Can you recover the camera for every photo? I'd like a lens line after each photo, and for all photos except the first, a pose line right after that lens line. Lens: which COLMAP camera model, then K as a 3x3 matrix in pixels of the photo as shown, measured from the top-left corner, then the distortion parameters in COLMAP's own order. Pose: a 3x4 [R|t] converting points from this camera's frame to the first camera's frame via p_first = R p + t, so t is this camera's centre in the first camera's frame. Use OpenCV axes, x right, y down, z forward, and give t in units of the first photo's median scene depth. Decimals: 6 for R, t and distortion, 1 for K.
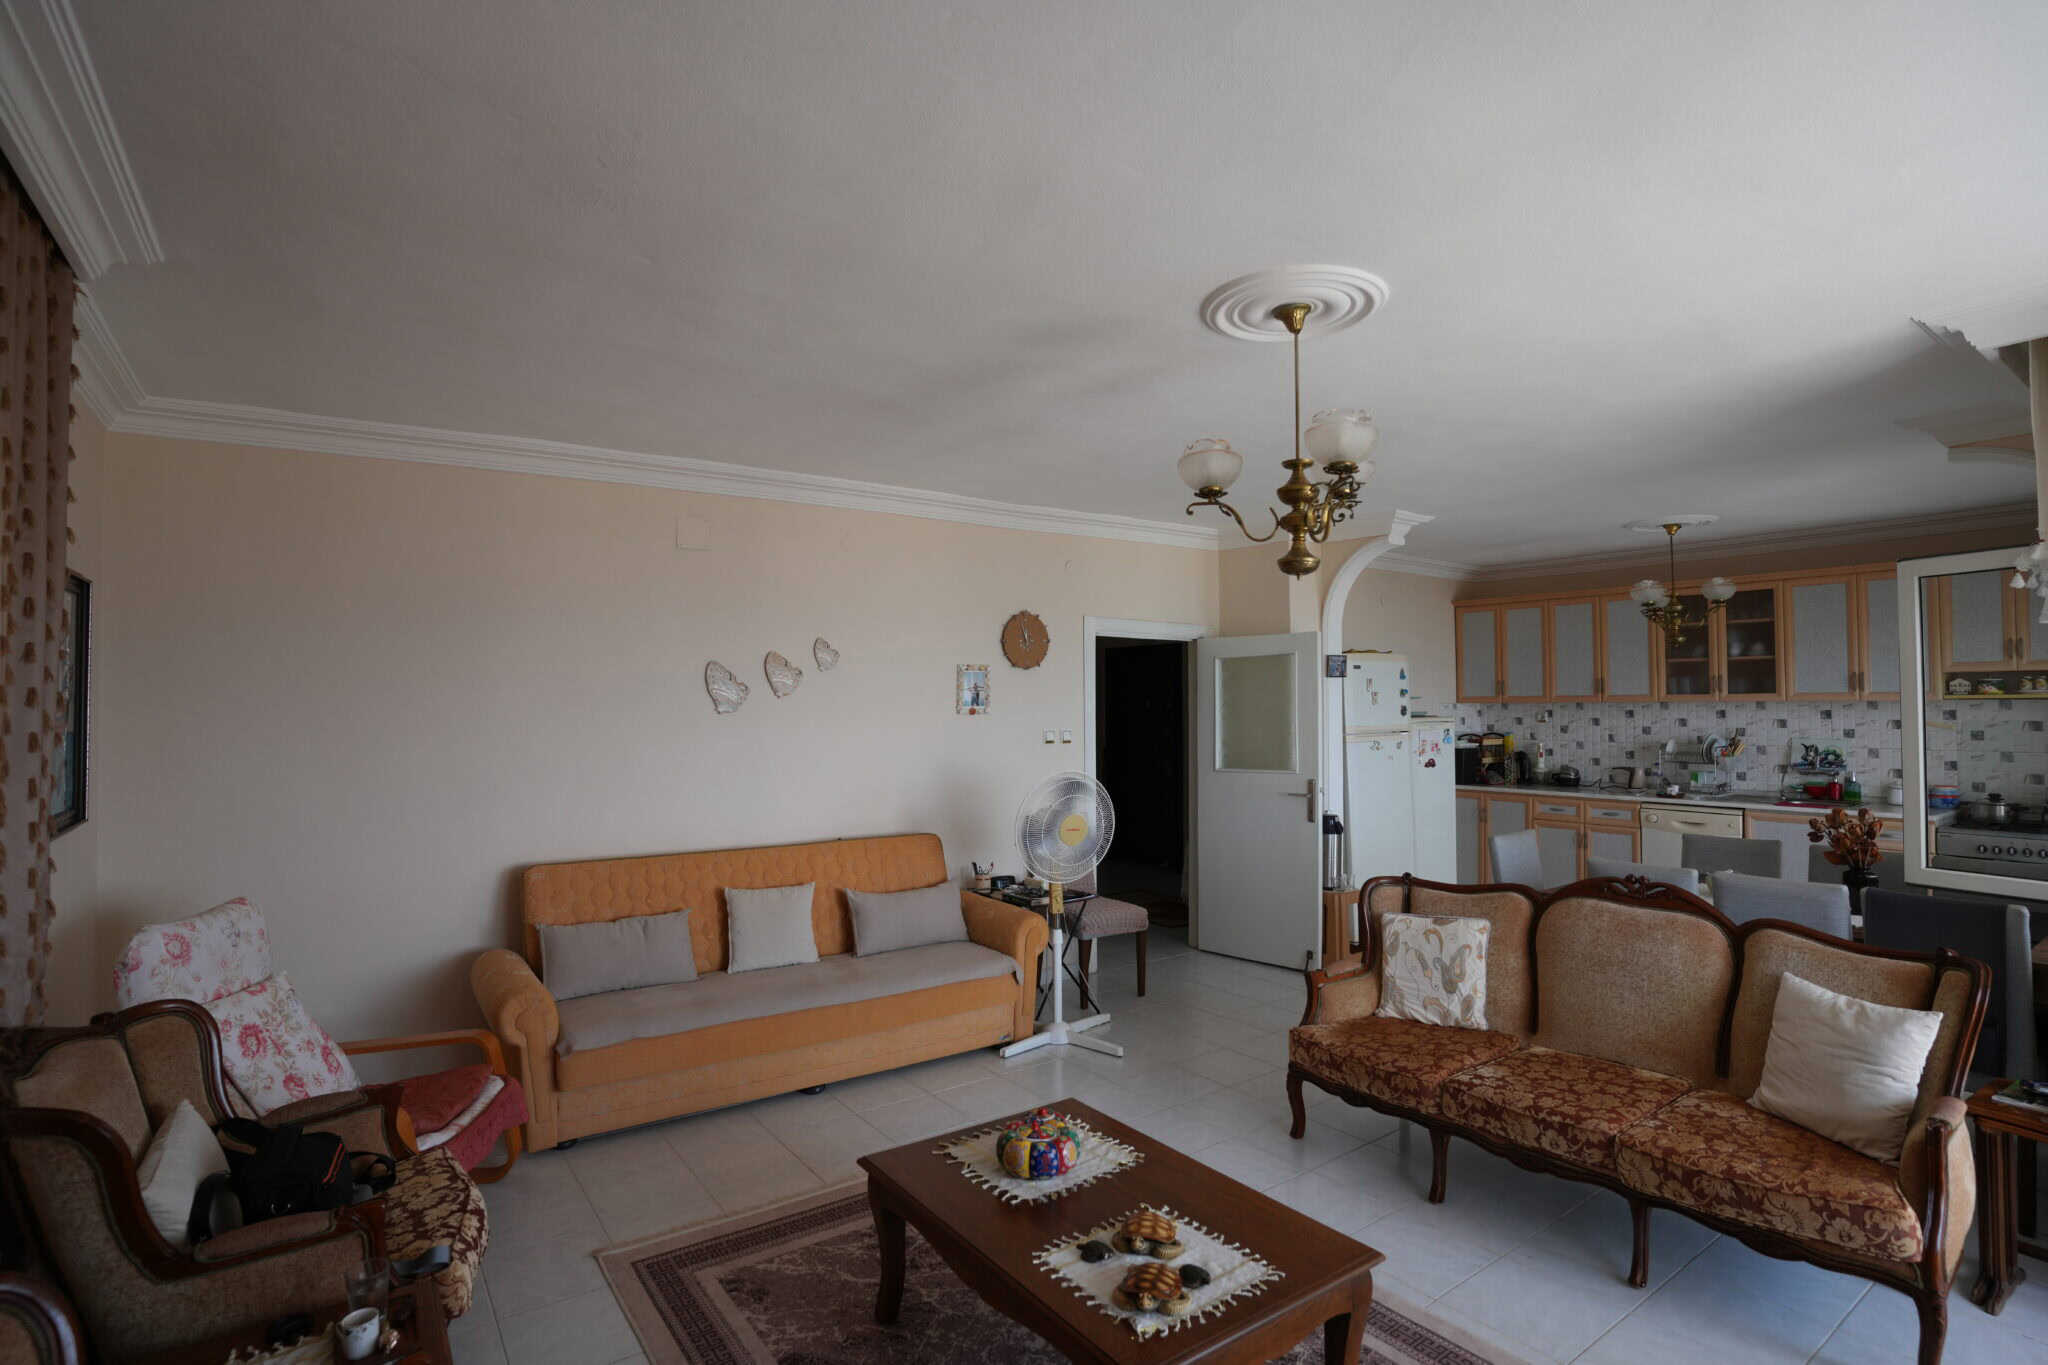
lens RADIAL K [[1000.4, 0, 1021.4], [0, 1000.4, 679.6], [0, 0, 1]] dist [-0.085579, 0.041318]
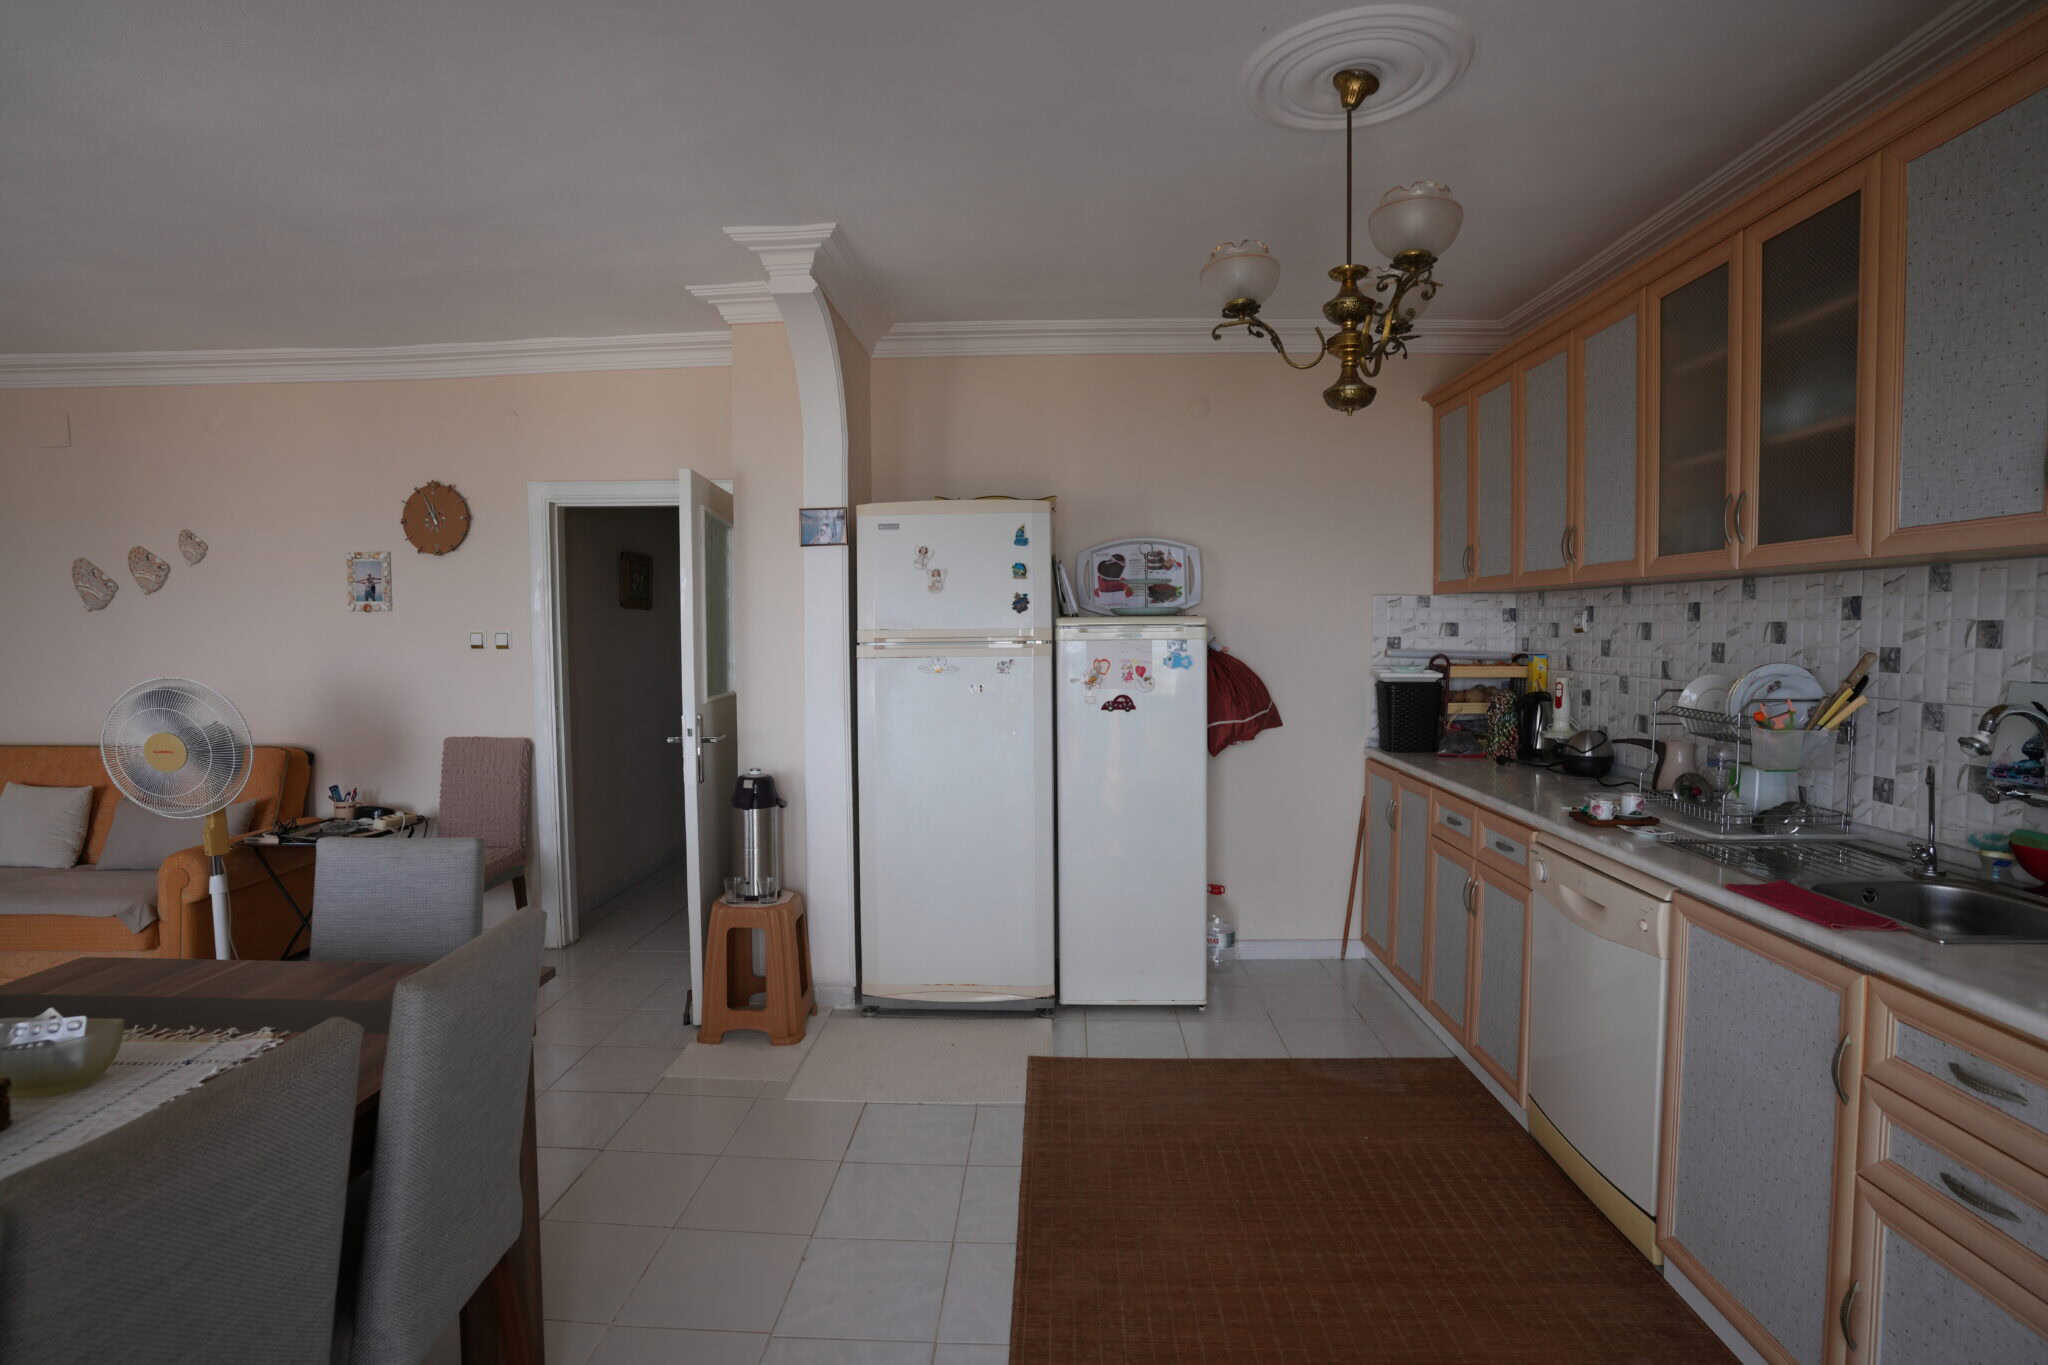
lens RADIAL K [[1000.4, 0, 1021.4], [0, 1000.4, 679.6], [0, 0, 1]] dist [-0.085579, 0.041318]
pose [[0.792254, 0.033823, -0.609254, 0.716712], [0.015610, 0.997012, 0.075649, 0.031332], [0.609992, -0.069444, 0.789359, 0.556376]]
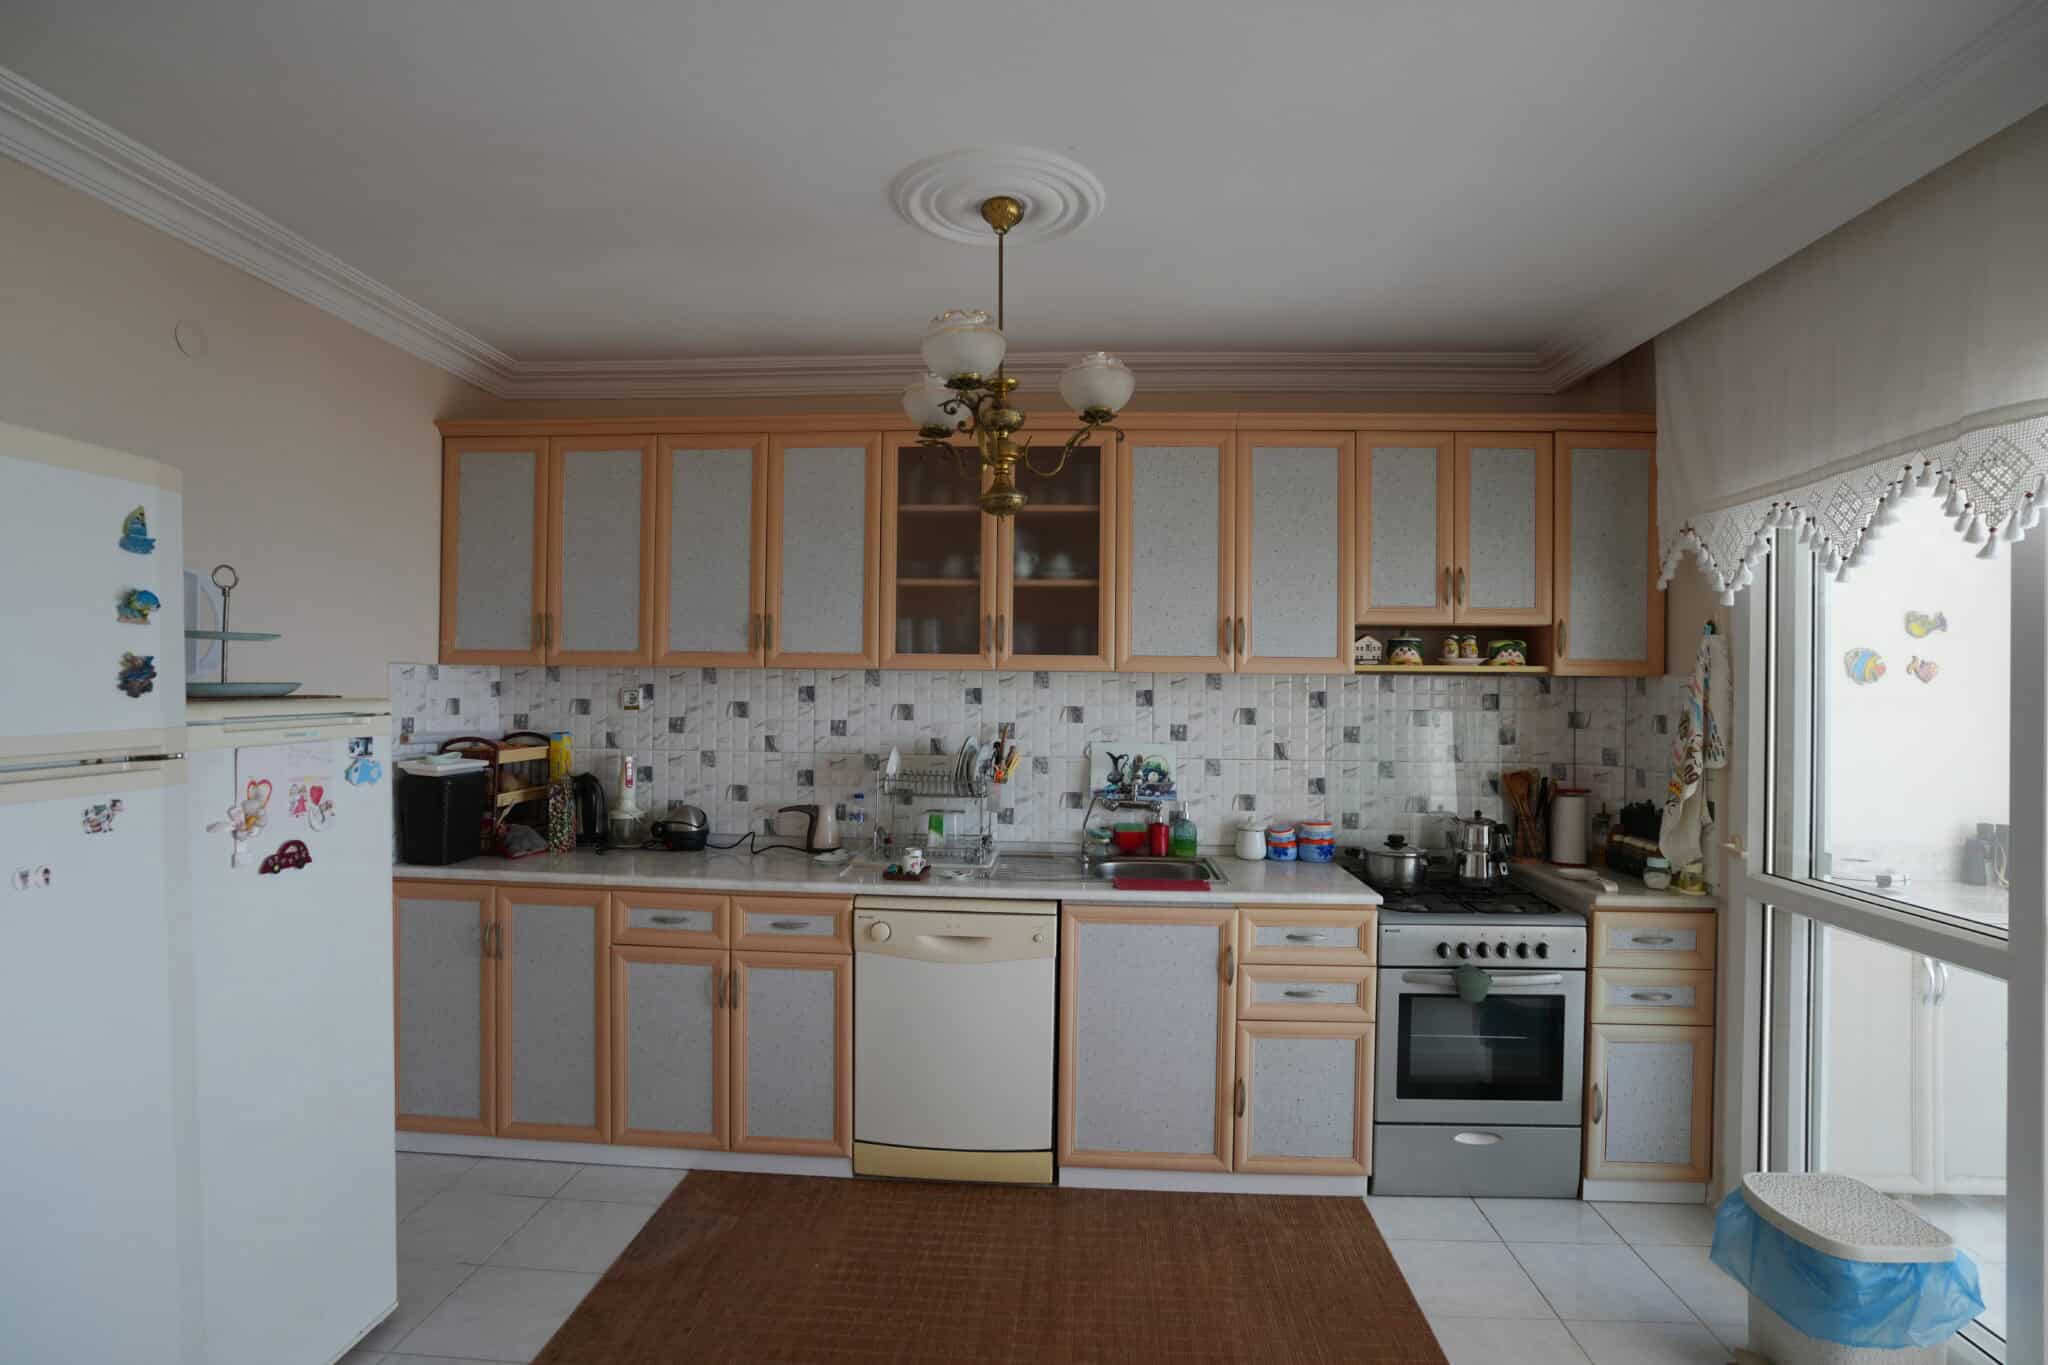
lens RADIAL K [[1000.4, 0, 1021.4], [0, 1000.4, 679.6], [0, 0, 1]] dist [-0.085579, 0.041318]
pose [[0.630348, 0.015040, 0.776167, 0.335864], [-0.034043, 0.999386, 0.008281, 0.022376], [-0.775566, -0.031643, 0.630473, 0.663455]]
